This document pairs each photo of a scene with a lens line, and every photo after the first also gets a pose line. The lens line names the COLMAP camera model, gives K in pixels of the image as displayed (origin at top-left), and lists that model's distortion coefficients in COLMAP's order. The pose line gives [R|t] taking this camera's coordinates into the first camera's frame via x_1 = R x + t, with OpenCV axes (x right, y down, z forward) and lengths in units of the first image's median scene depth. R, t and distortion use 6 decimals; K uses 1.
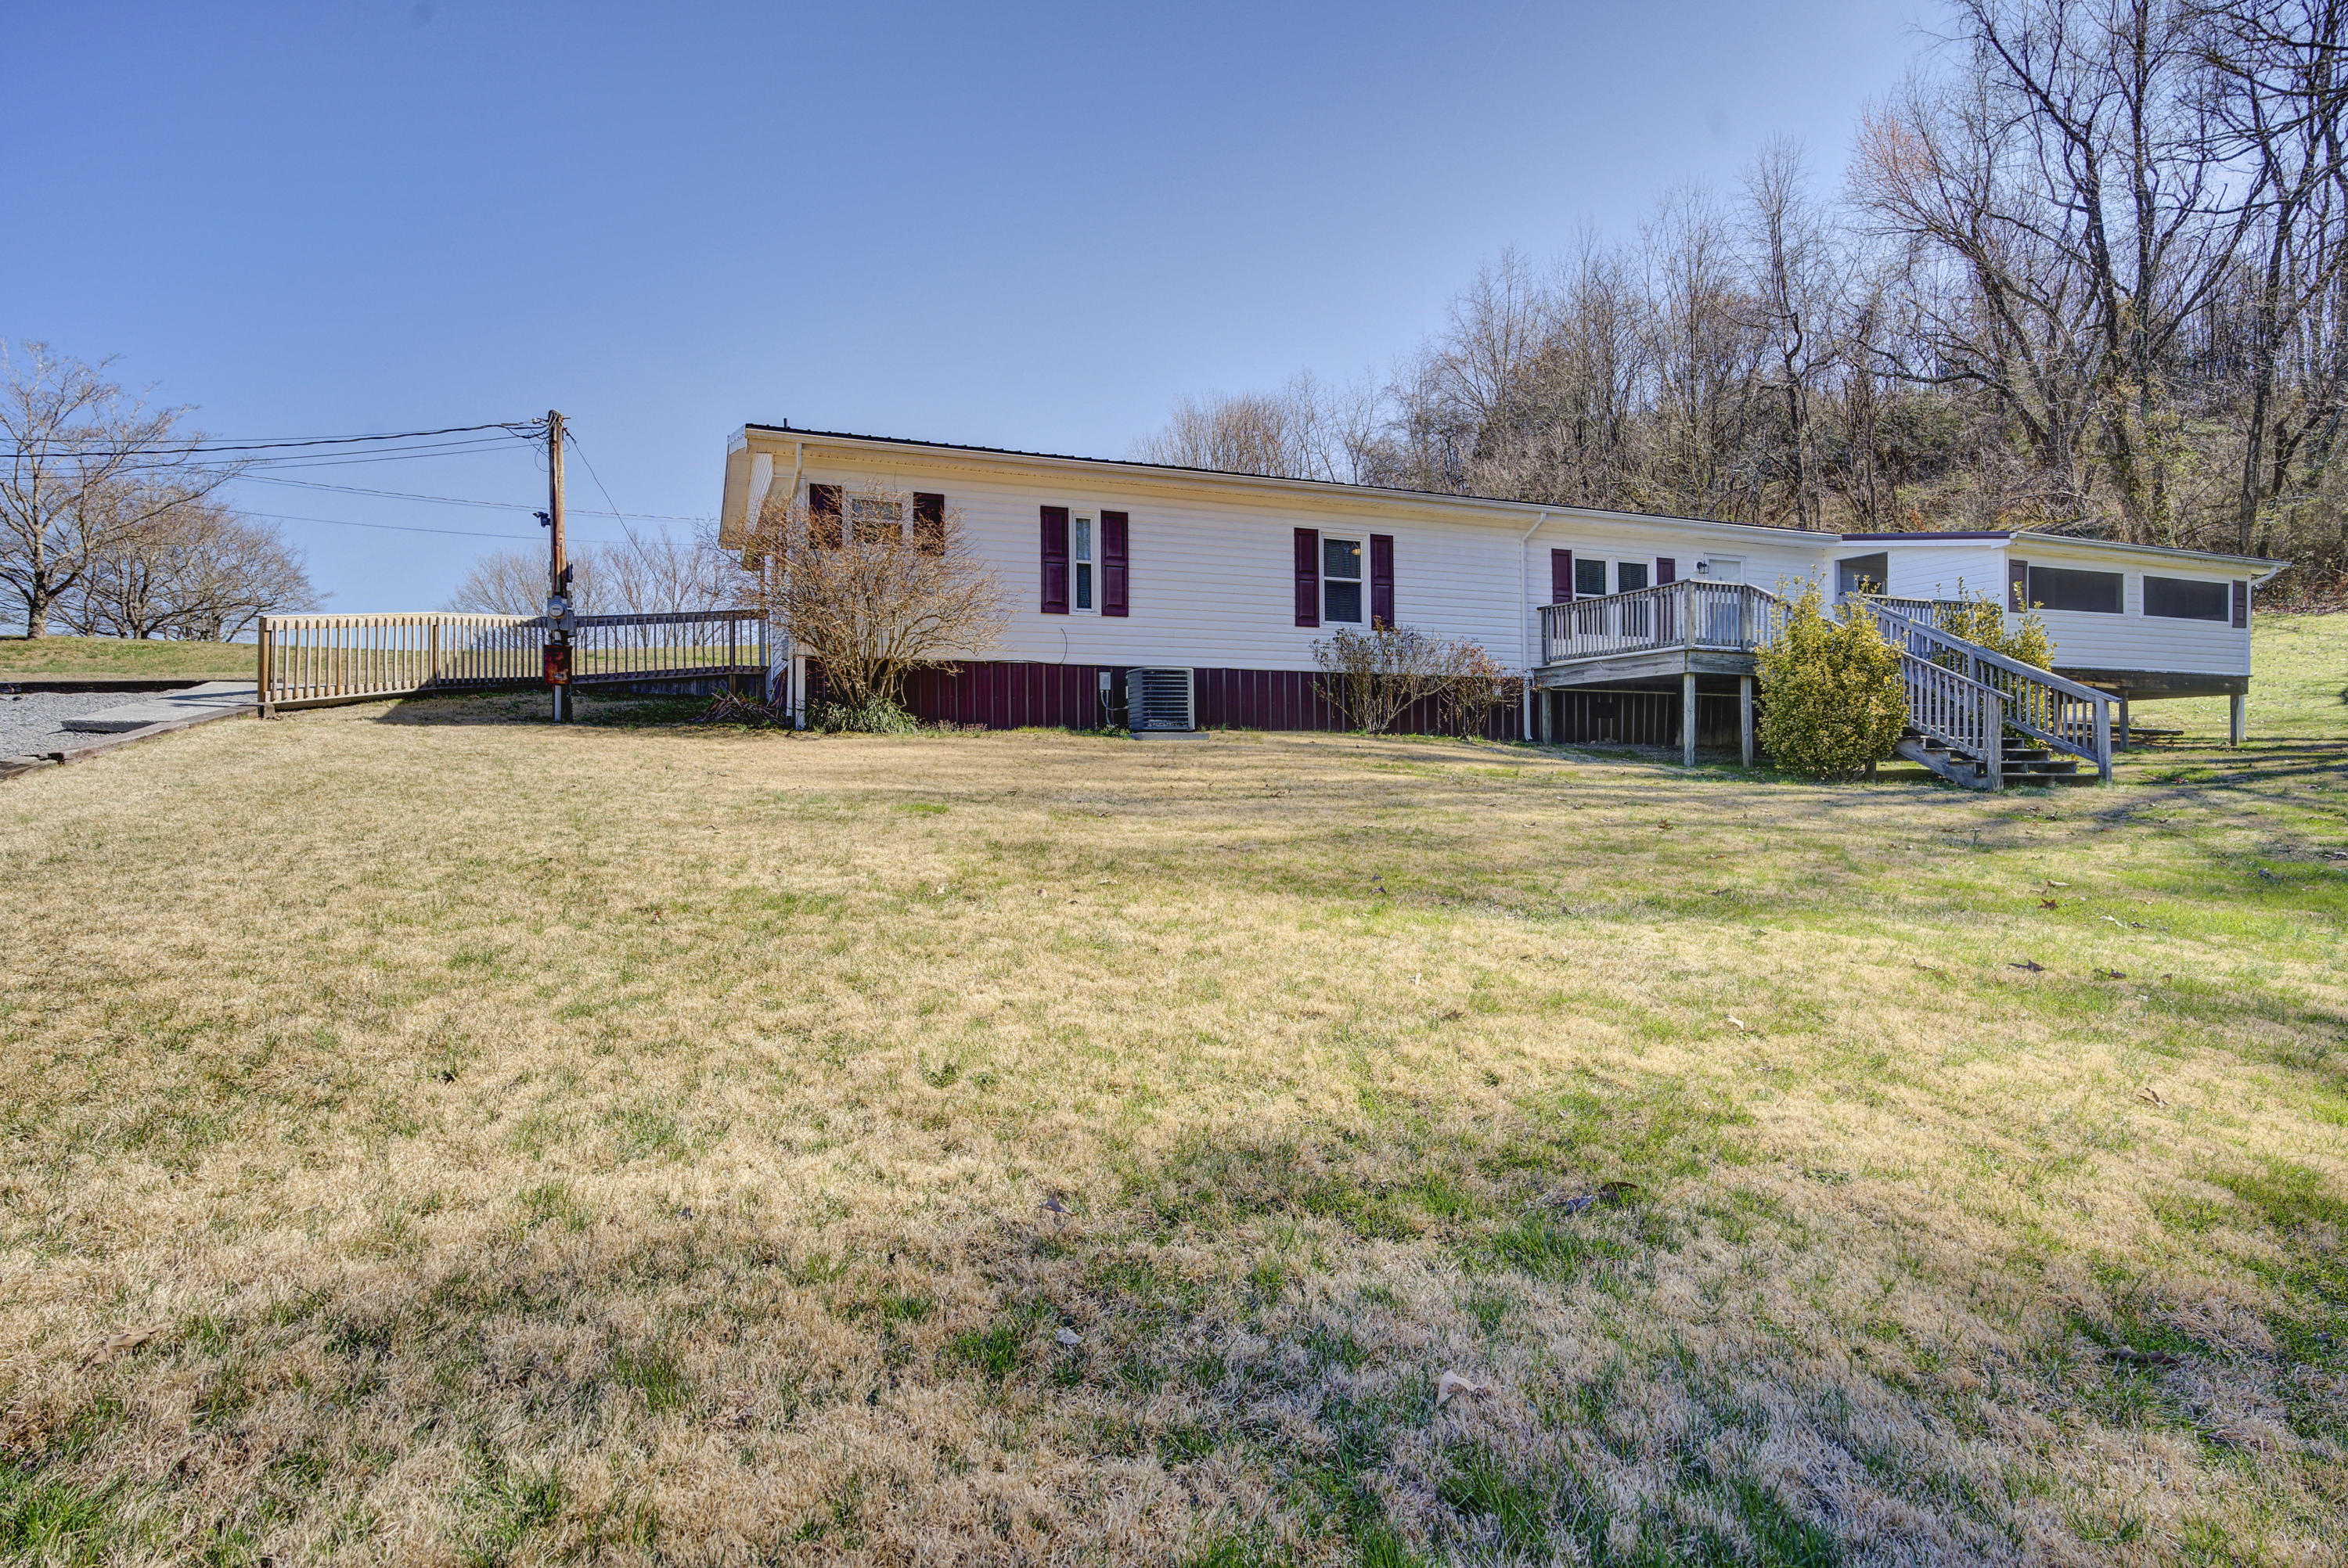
lens RADIAL K [[1256.4, 0, 1174.0], [0, 1256.4, 784.0], [0, 0, 1]] dist [-0.000695, 0.000399]
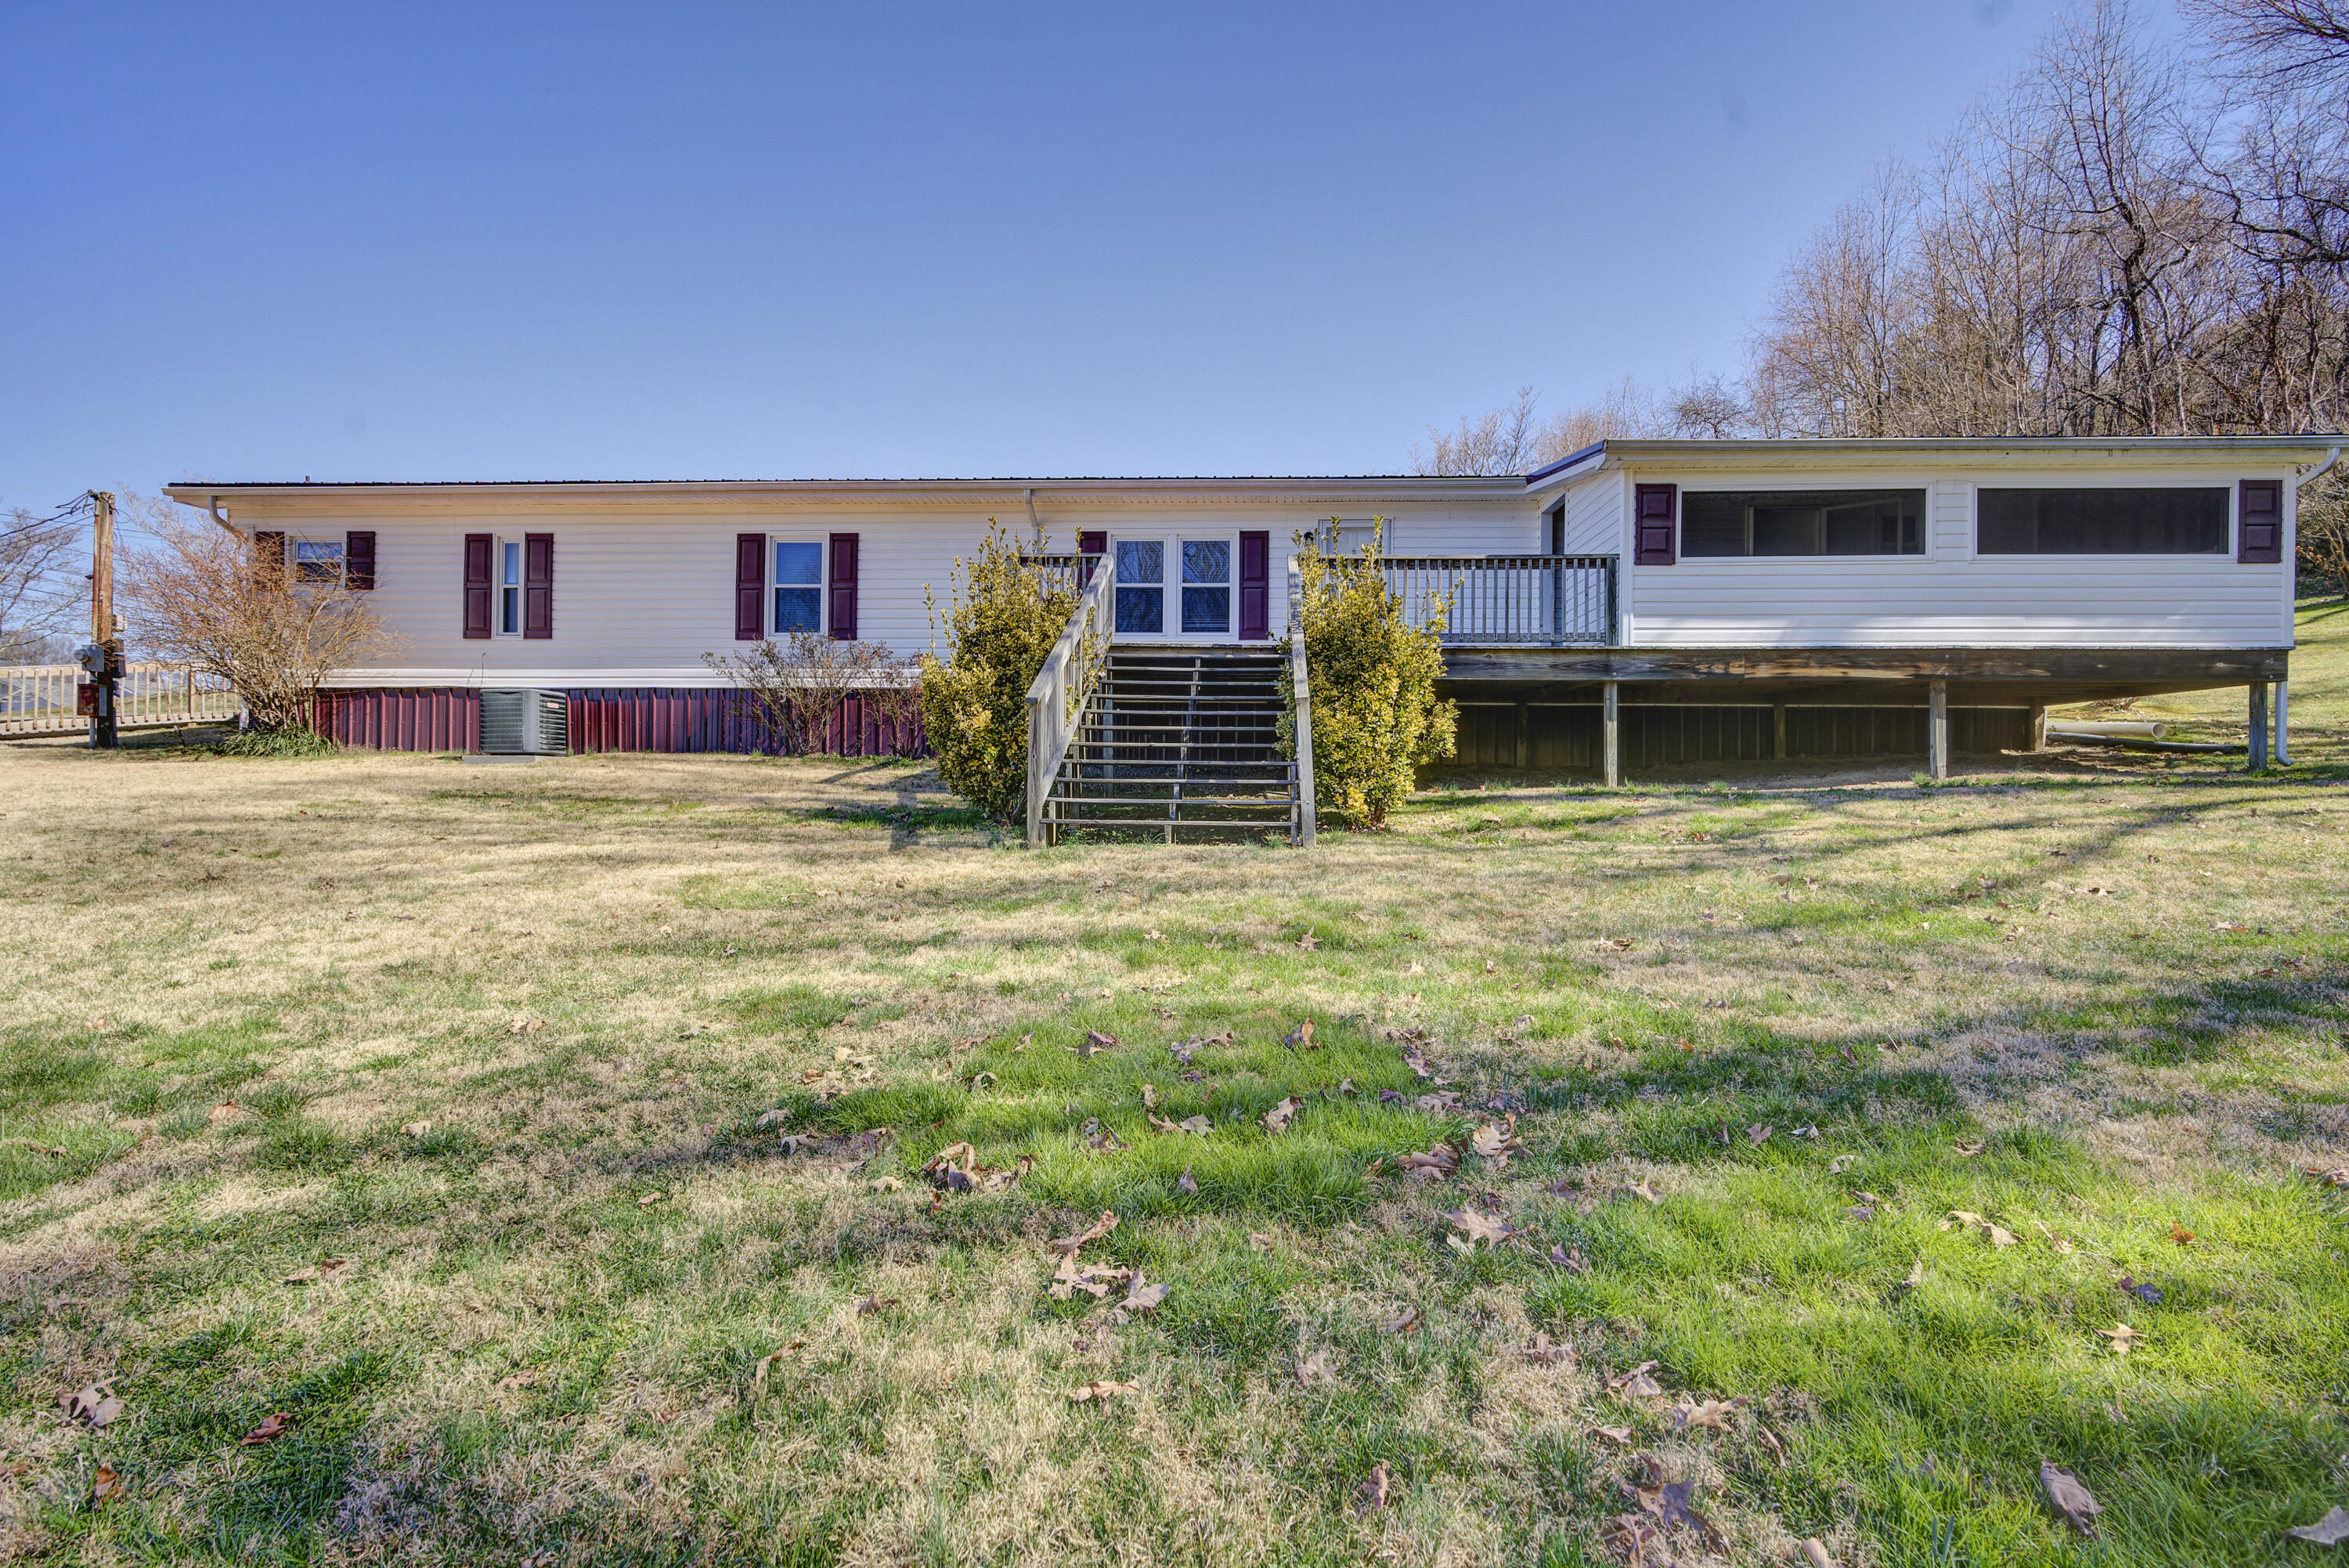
lens RADIAL K [[1061.5, 0, 1174.5], [0, 1061.5, 784.0], [0, 0, 1]] dist [-0.000226, 0.000164]
pose [[0.906916, 0.010447, -0.421181, 0.659099], [-0.010222, 0.999944, 0.002792, -0.024869], [0.421187, 0.001773, 0.906972, 0.402052]]
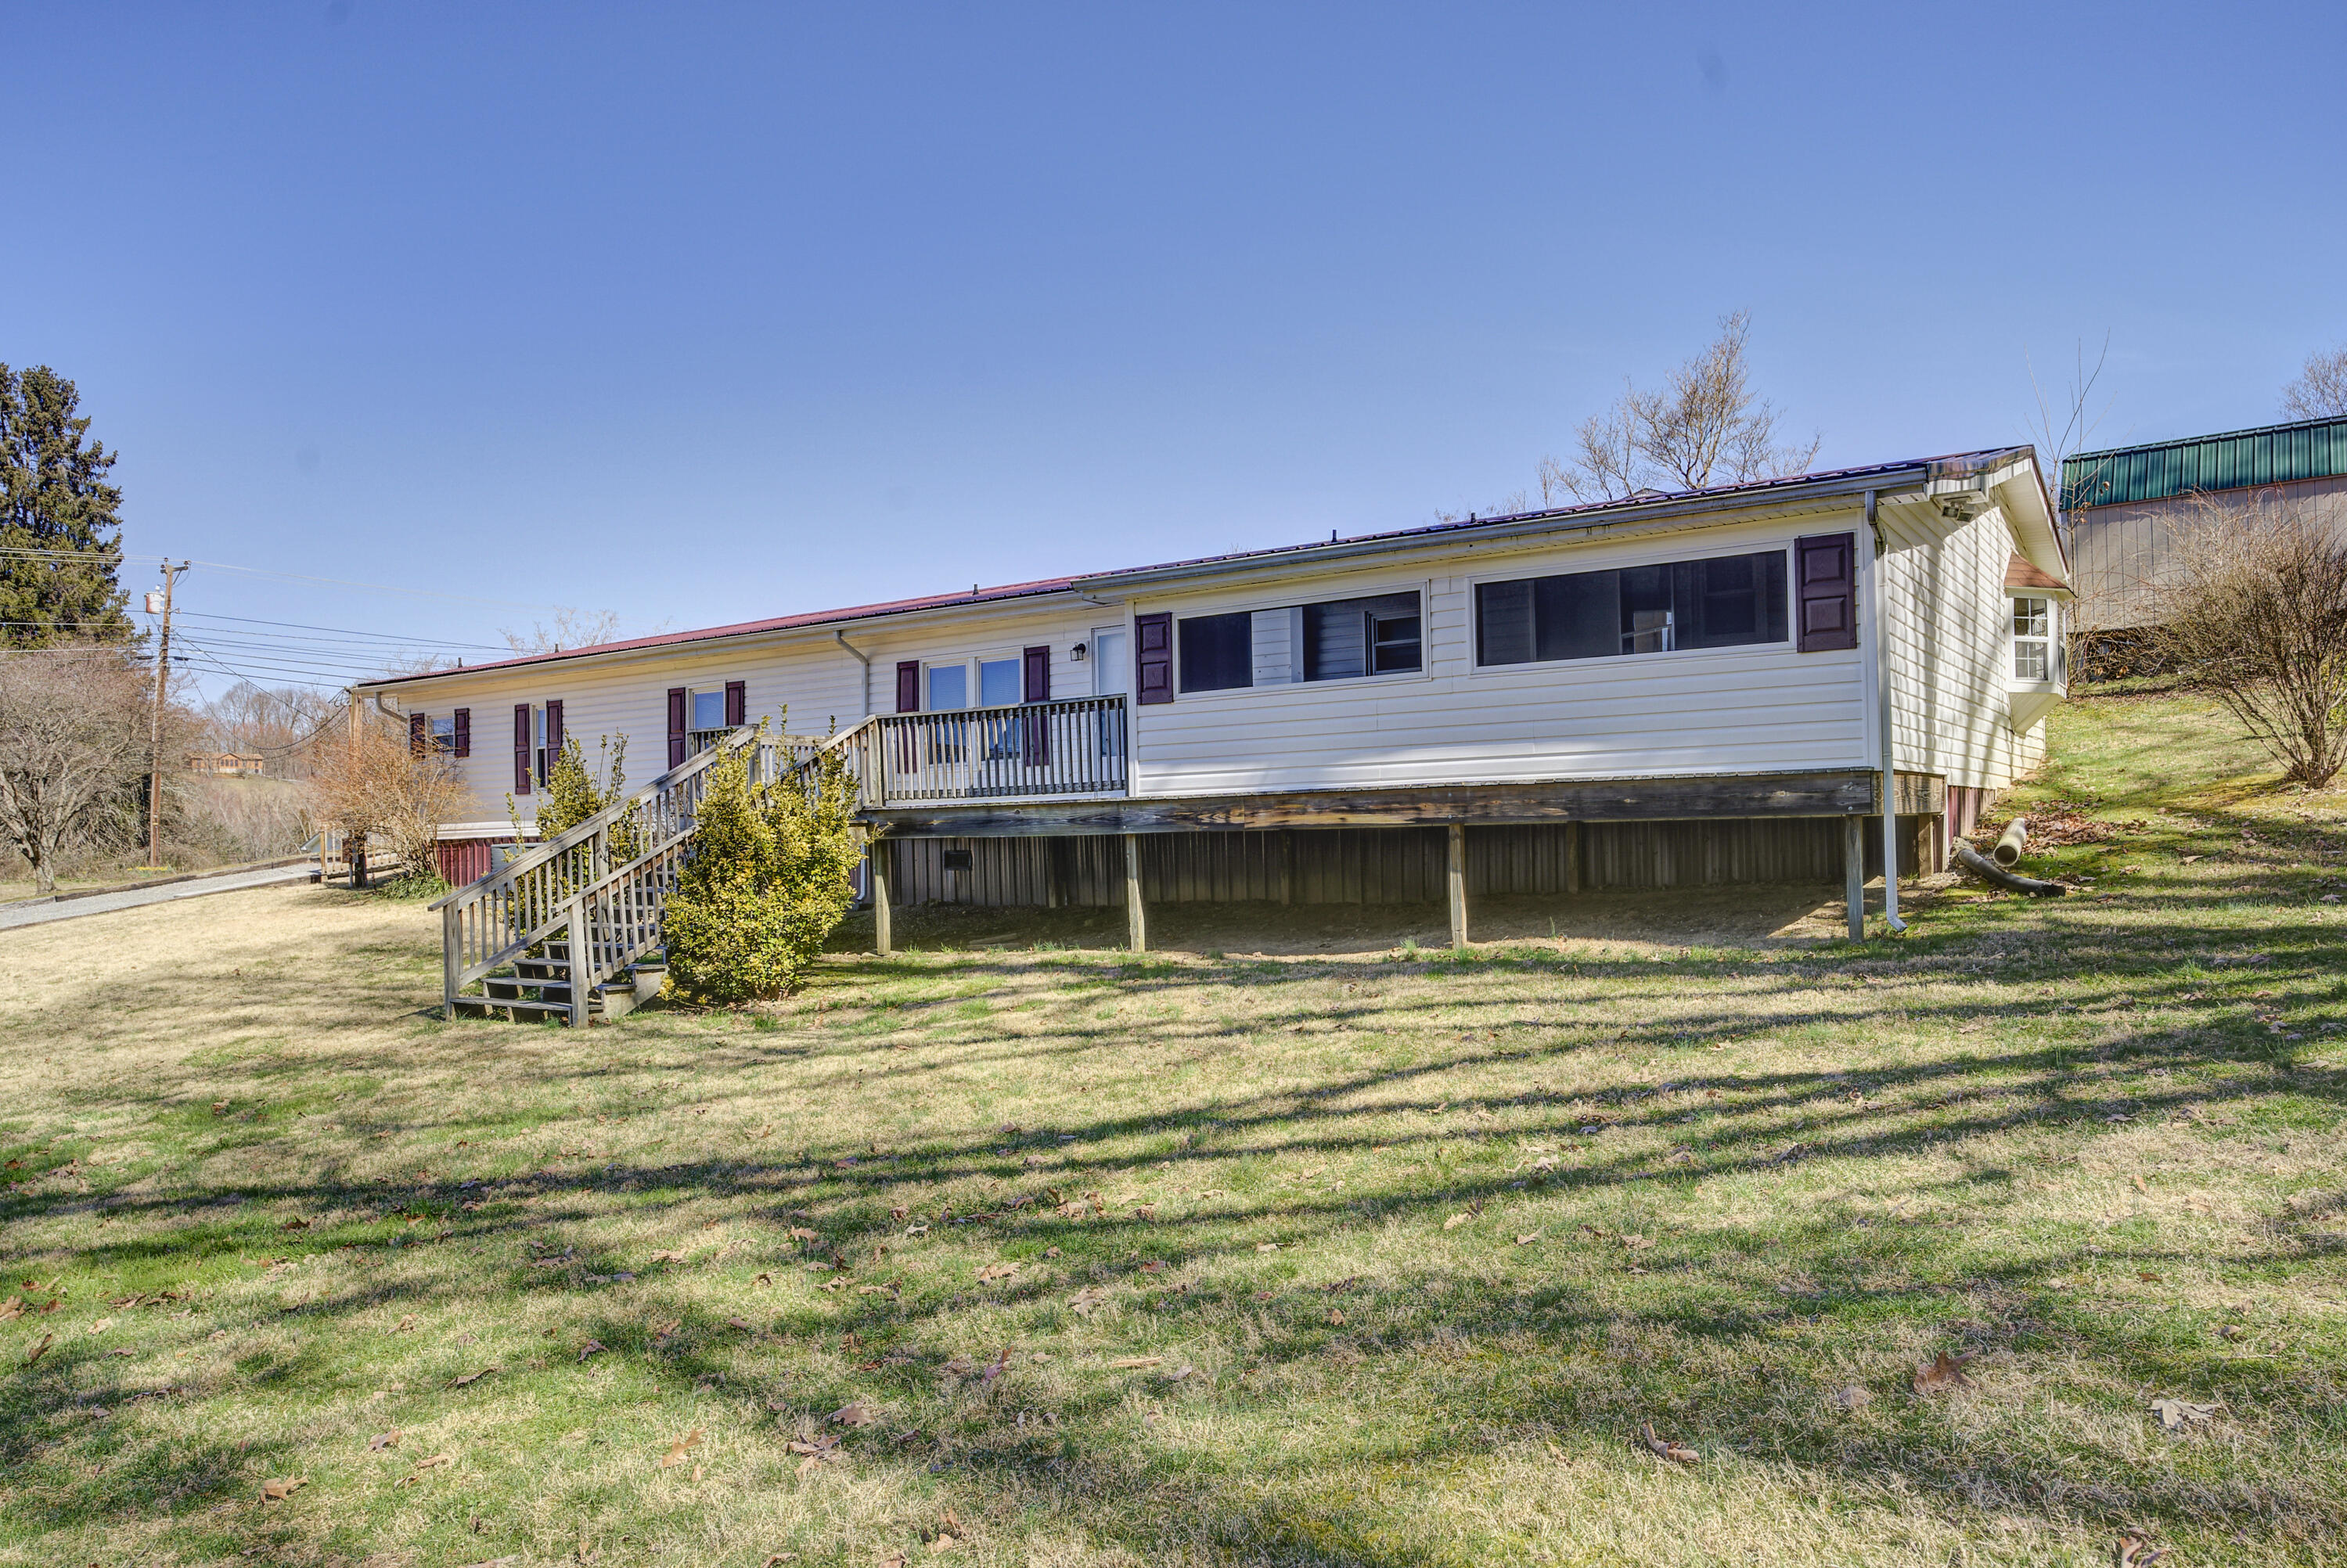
lens RADIAL K [[1536.3, 0, 1173.5], [0, 1536.3, 784.0], [0, 0, 1]] dist [-0.003969, -0.000821]
pose [[0.564961, -0.036983, -0.824289, 1.210446], [0.026687, 0.999291, -0.026544, -0.080254], [0.824686, -0.007001, 0.565547, 0.598483]]
